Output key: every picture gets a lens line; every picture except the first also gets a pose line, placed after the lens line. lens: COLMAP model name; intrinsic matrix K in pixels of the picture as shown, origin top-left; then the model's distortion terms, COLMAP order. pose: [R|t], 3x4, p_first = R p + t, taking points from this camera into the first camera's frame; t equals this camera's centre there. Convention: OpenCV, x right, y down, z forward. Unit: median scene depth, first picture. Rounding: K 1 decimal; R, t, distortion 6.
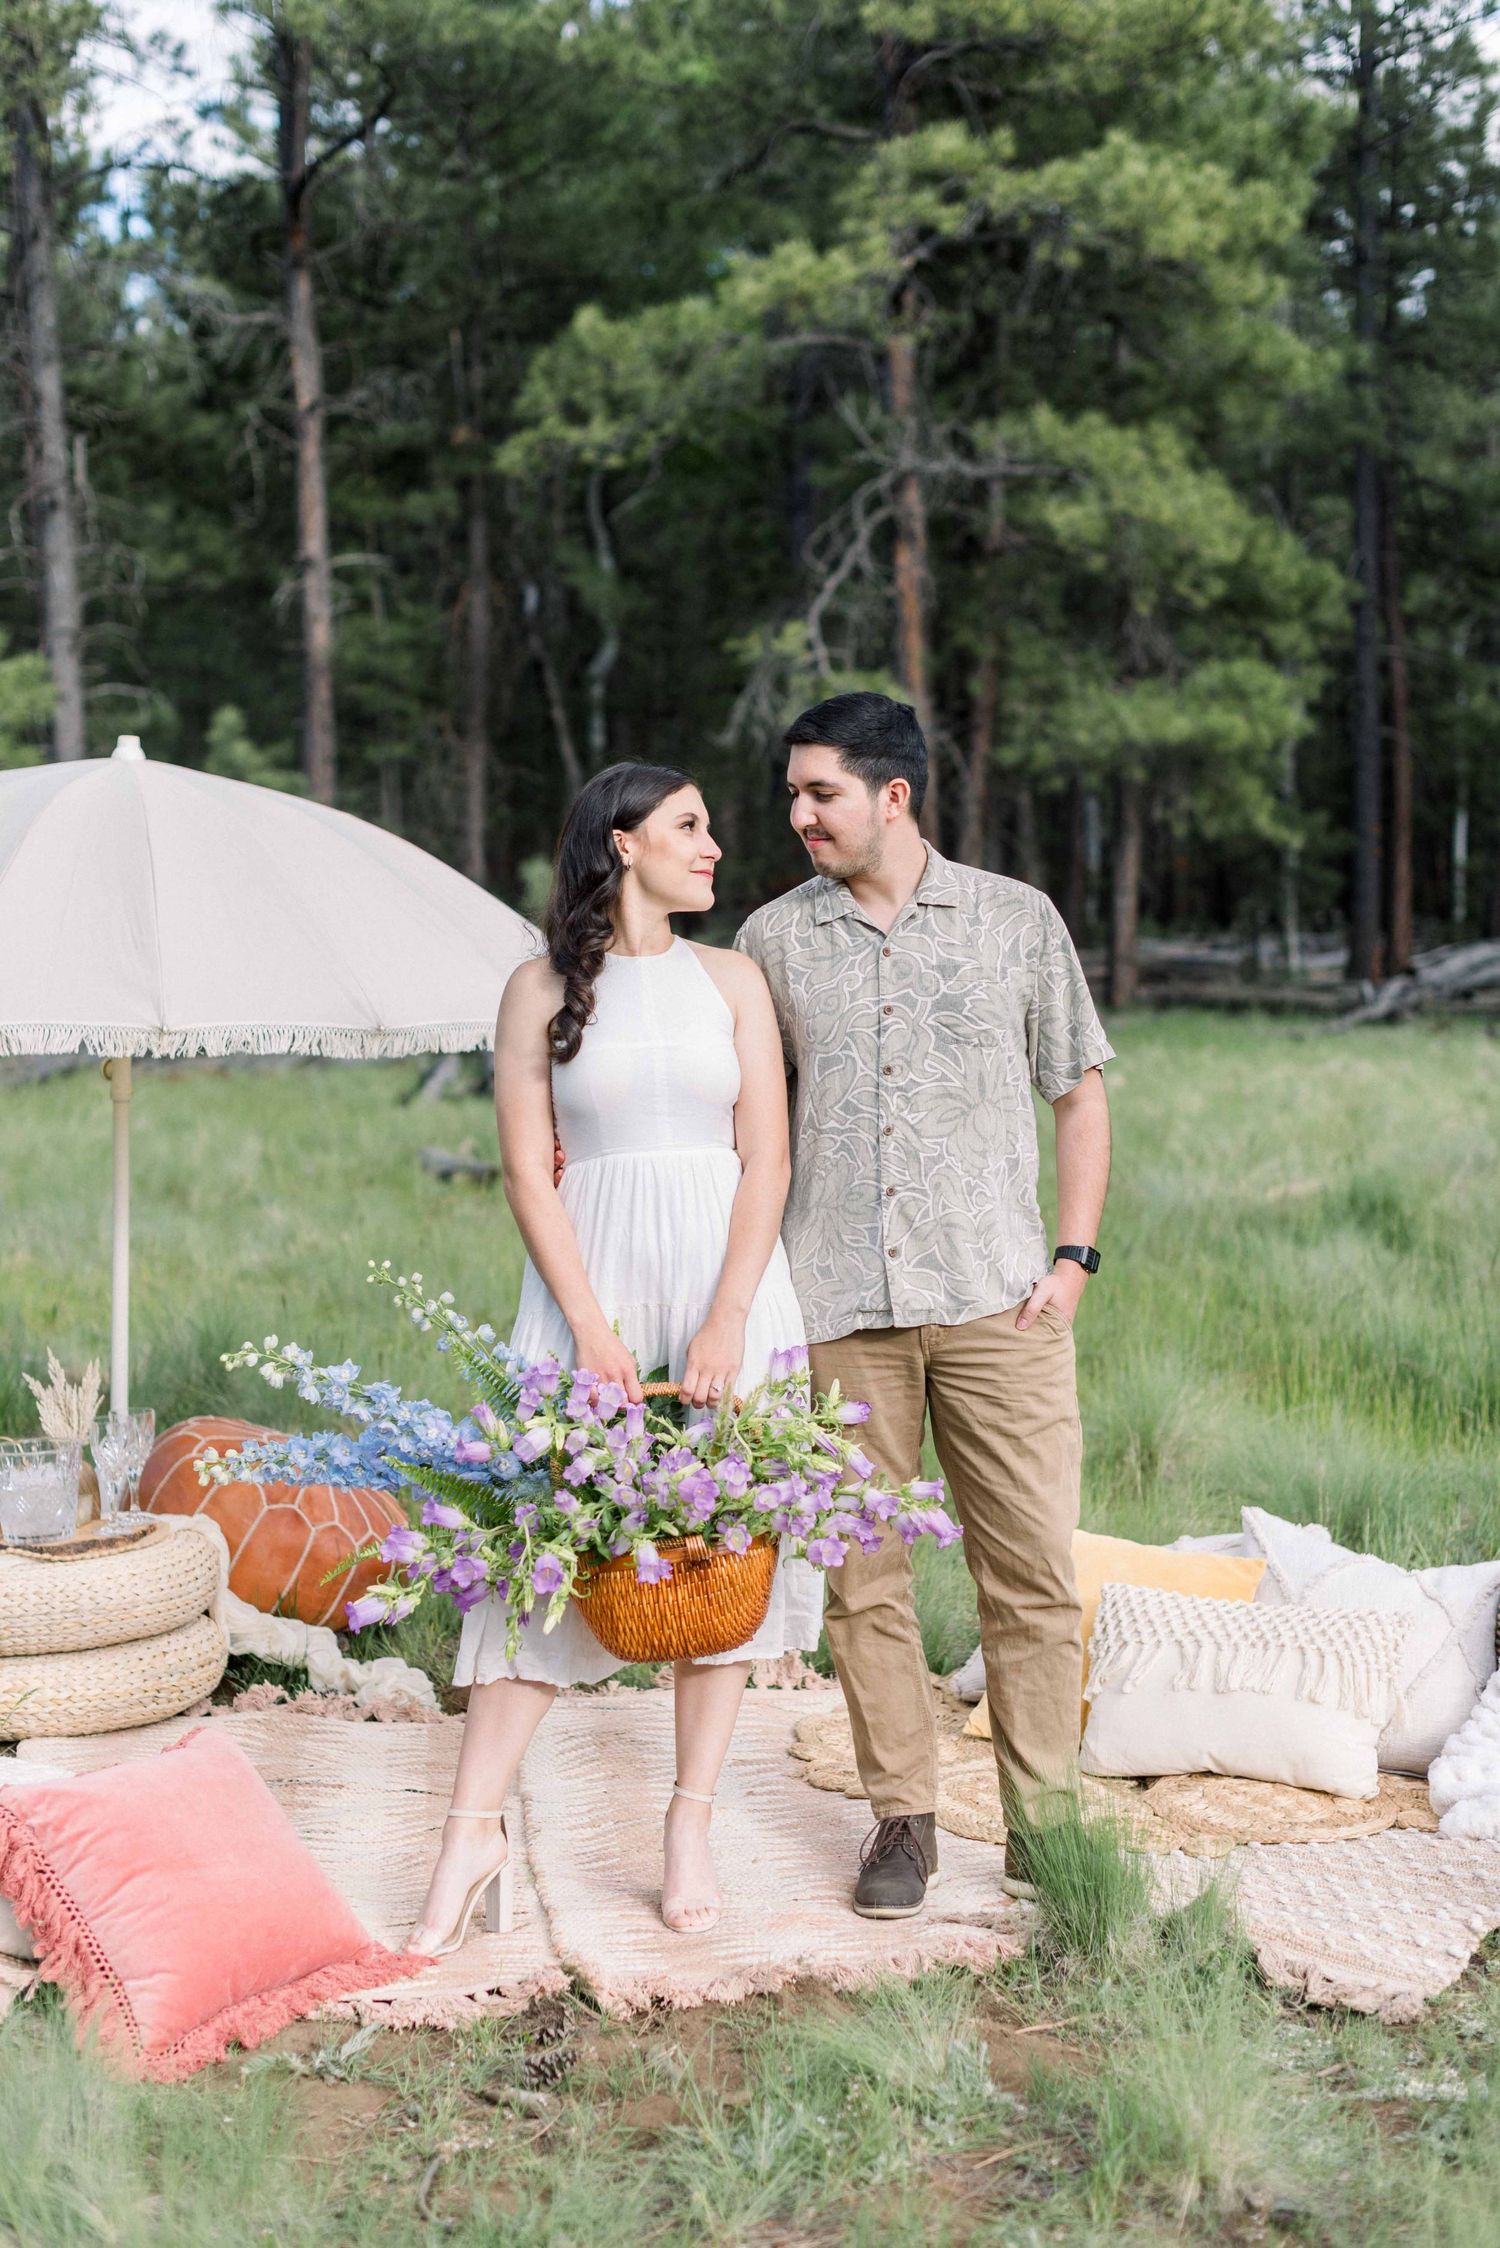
lens RADIAL K [[3326.2, 0, 750.0], [0, 3326.2, 1124.0], [0, 0, 1]] dist [-0.001731, 0.138188]
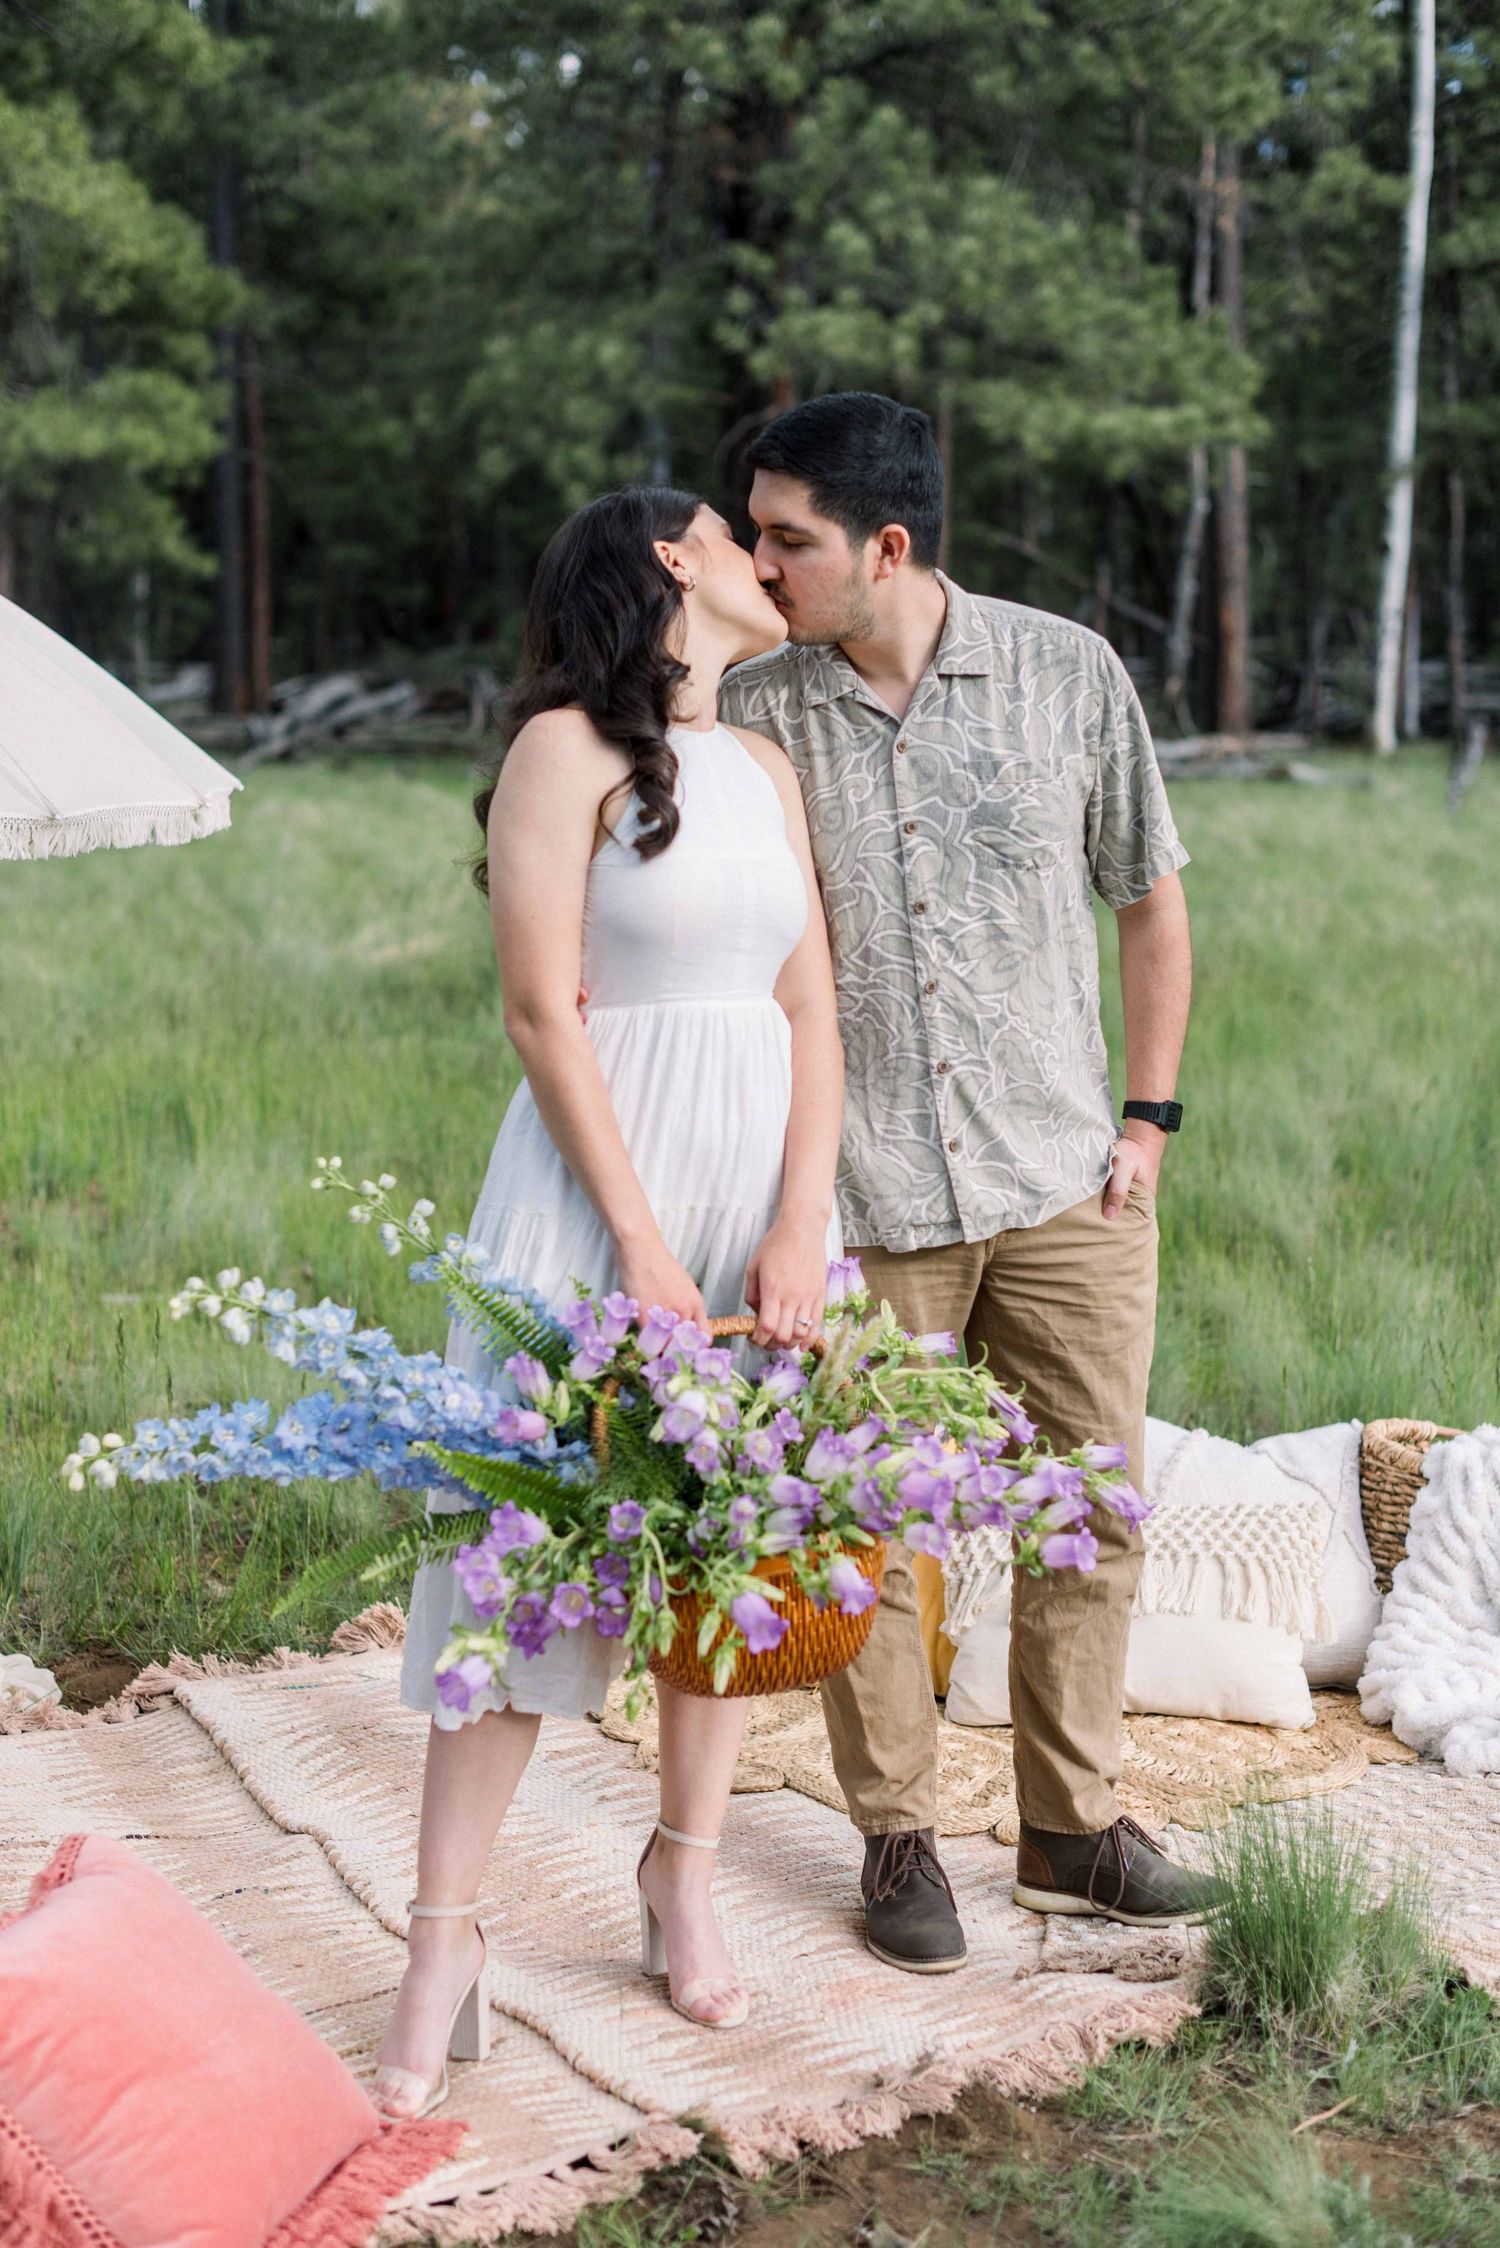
lens RADIAL K [[3326.2, 0, 750.0], [0, 3326.2, 1124.0], [0, 0, 1]] dist [-0.001731, 0.138188]
pose [[0.928970, -0.036704, 0.368330, -0.050084], [0.006626, 0.996561, 0.082597, -0.004486], [-0.370095, -0.074290, 0.926019, 0.053870]]
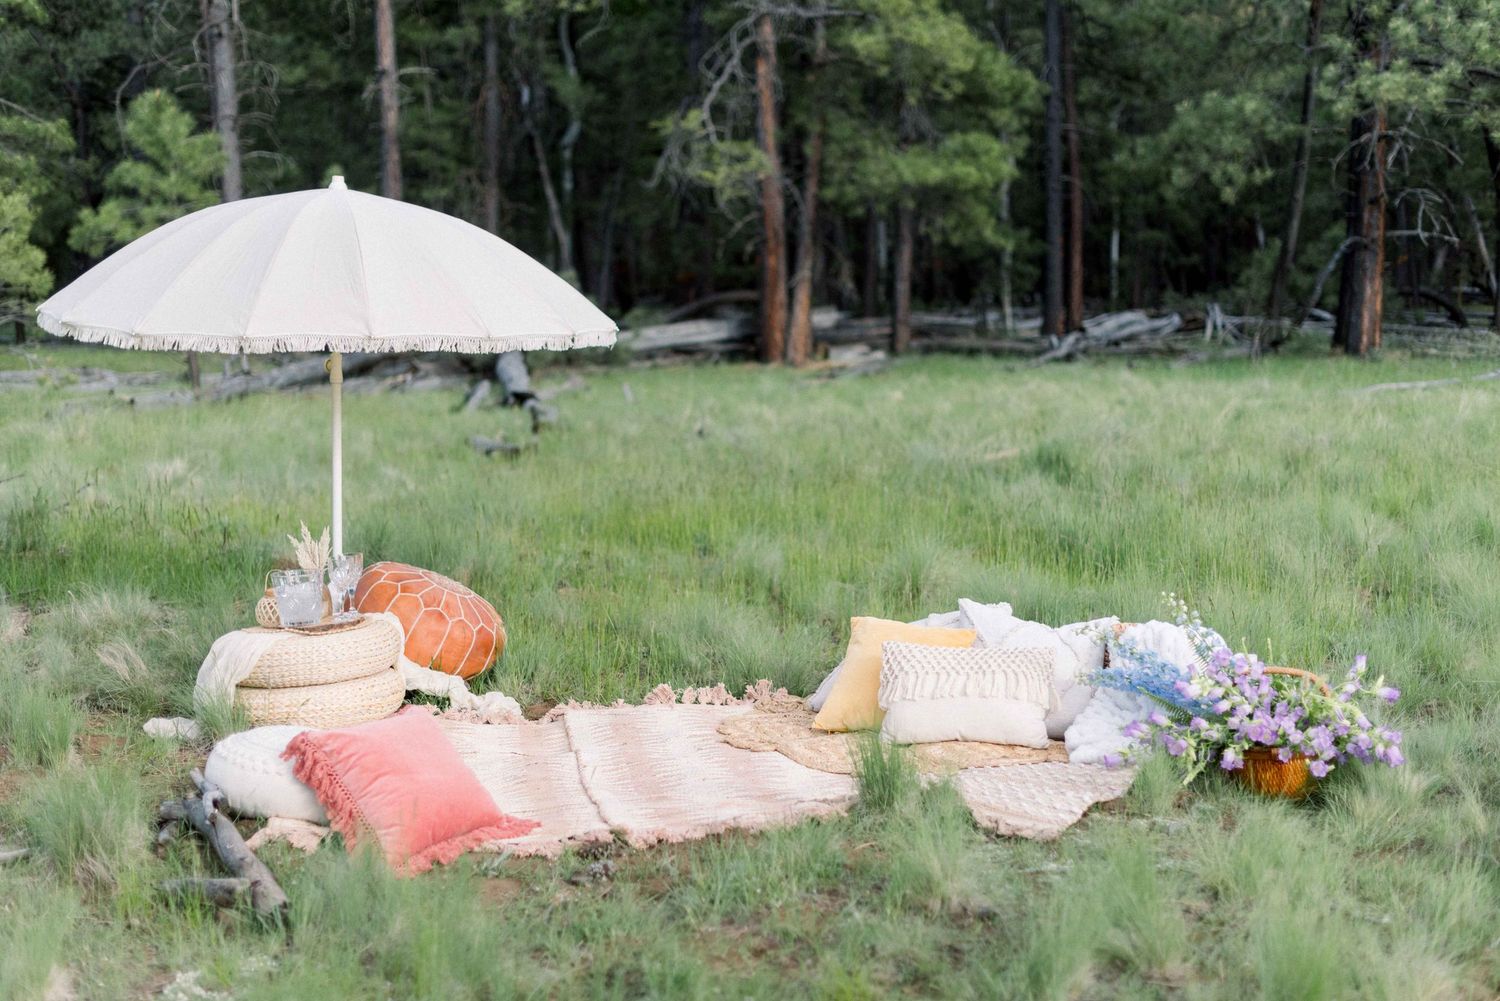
lens RADIAL K [[2152.8, 0, 734.5], [0, 2152.8, 514.3], [0, 0, 1]] dist [0.005466, 0.104932]
pose [[0.999386, -0.009995, 0.033571, -0.003881], [0.008777, 0.999306, 0.036211, 0.005471], [-0.033910, -0.035894, 0.998780, -0.036452]]
